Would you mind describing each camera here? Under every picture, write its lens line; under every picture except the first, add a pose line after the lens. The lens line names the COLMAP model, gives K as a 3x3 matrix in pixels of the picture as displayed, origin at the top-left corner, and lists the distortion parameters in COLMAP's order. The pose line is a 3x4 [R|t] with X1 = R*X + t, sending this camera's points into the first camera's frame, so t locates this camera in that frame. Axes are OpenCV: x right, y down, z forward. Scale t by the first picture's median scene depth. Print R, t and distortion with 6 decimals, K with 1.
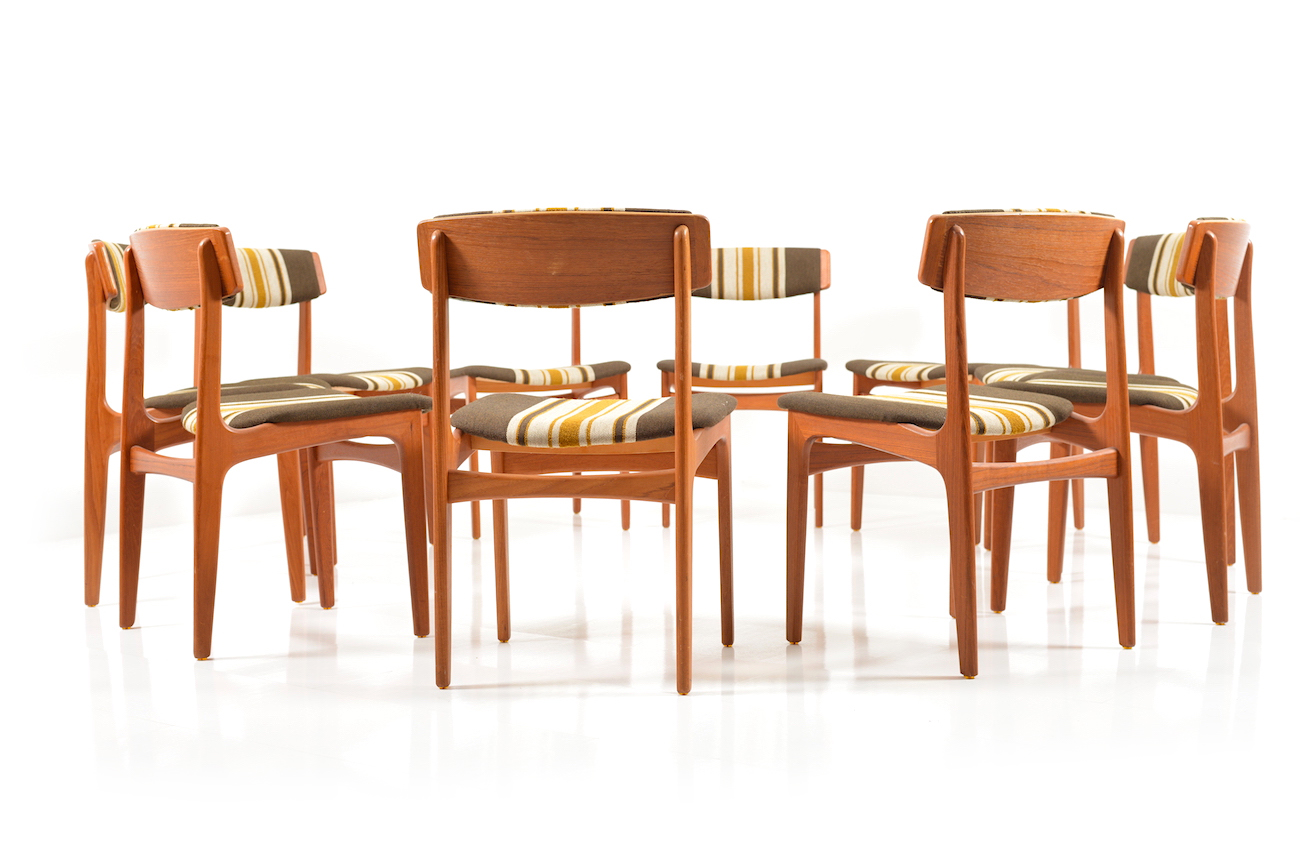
lens RADIAL K [[1888.0, 0, 650.0], [0, 1888.0, 434.0], [0, 0, 1]] dist [-0.069500, -0.084011]
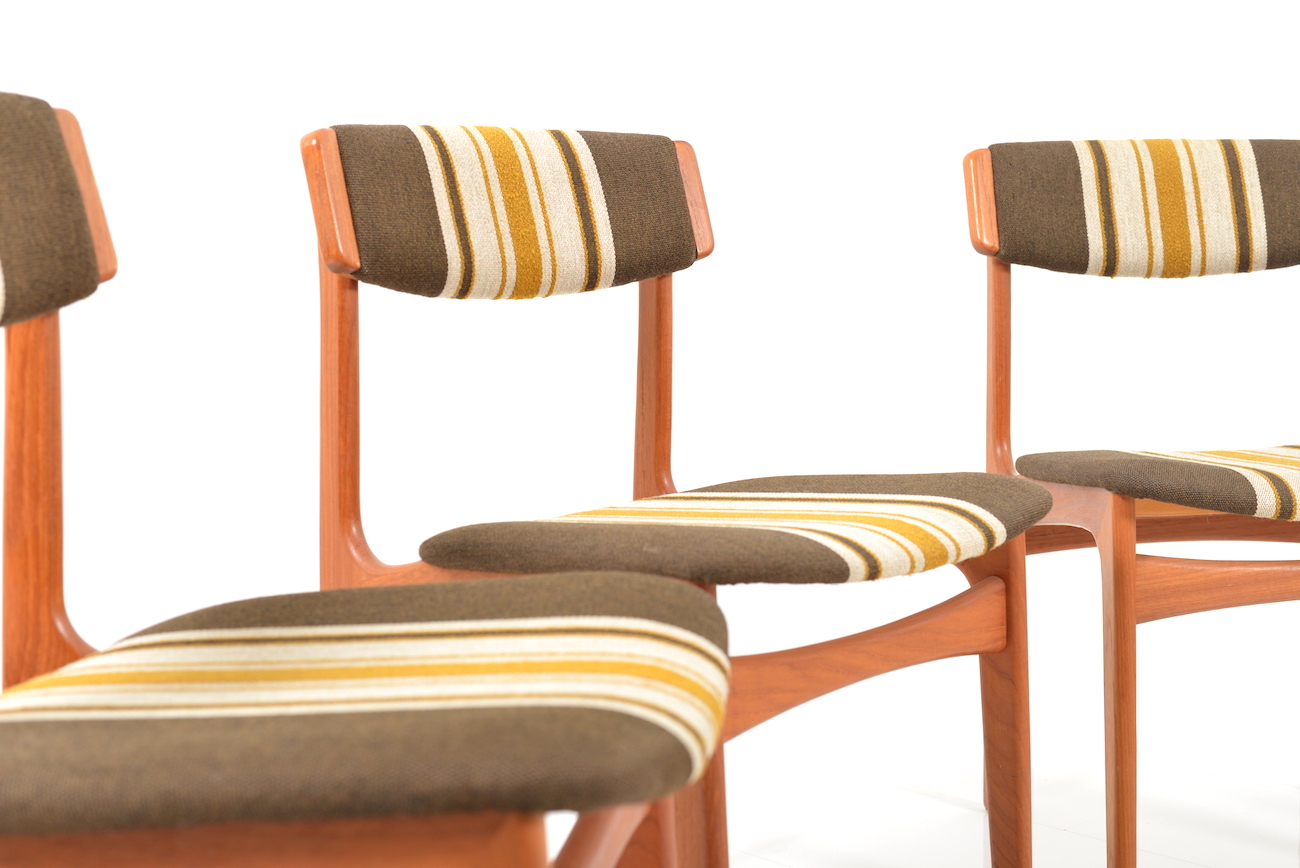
lens RADIAL K [[1888.0, 0, 650.0], [0, 1888.0, 434.0], [0, 0, 1]] dist [-0.069500, -0.084011]
pose [[0.979061, 0.013194, -0.203140, -0.139772], [-0.007095, 0.999503, 0.030724, -0.065298], [0.203444, -0.028639, 0.978668, 0.819198]]
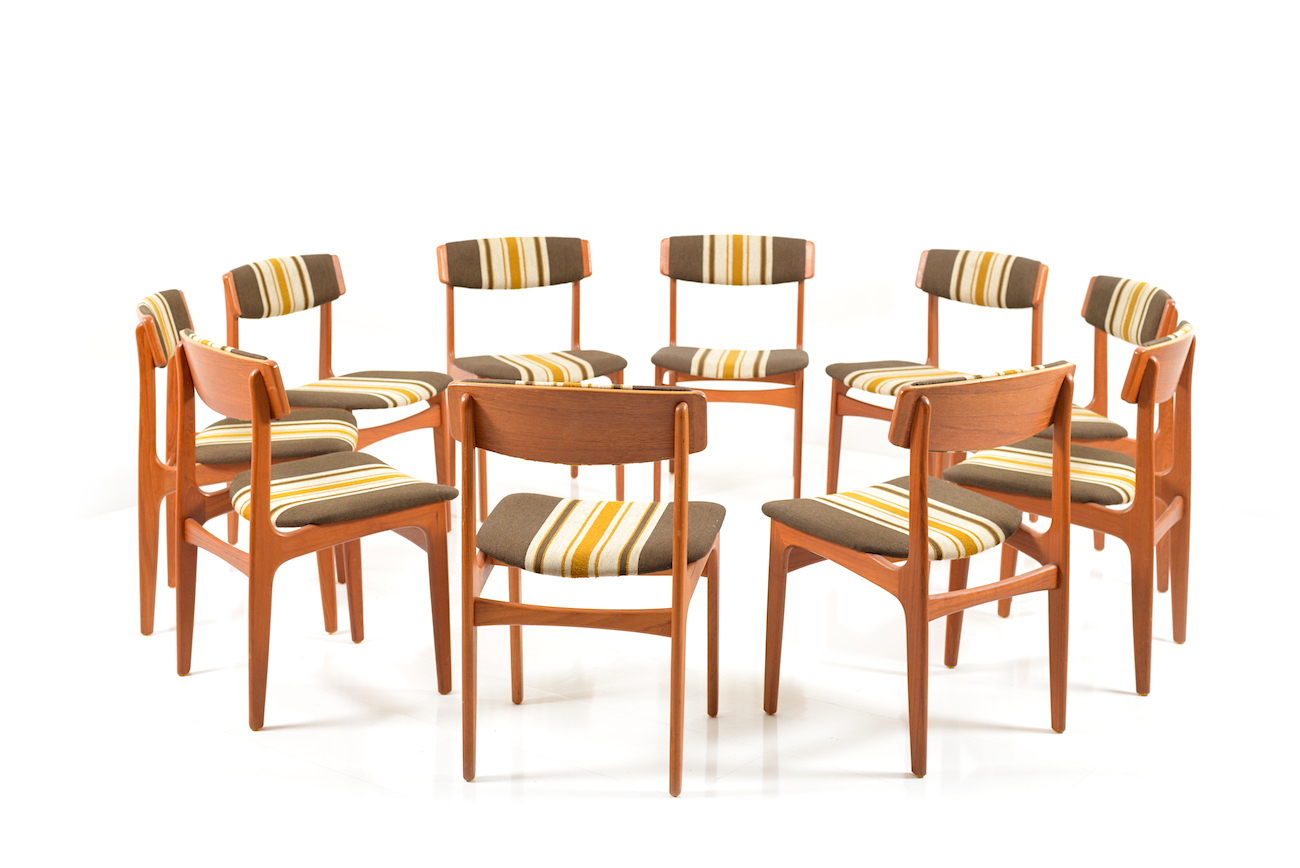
lens RADIAL K [[1888.0, 0, 650.0], [0, 1888.0, 434.0], [0, 0, 1]] dist [-0.069500, -0.084011]
pose [[0.999771, 0.017720, 0.012002, -0.012205], [-0.019240, 0.989765, 0.141407, -0.194095], [-0.009373, -0.141605, 0.989879, -0.100202]]
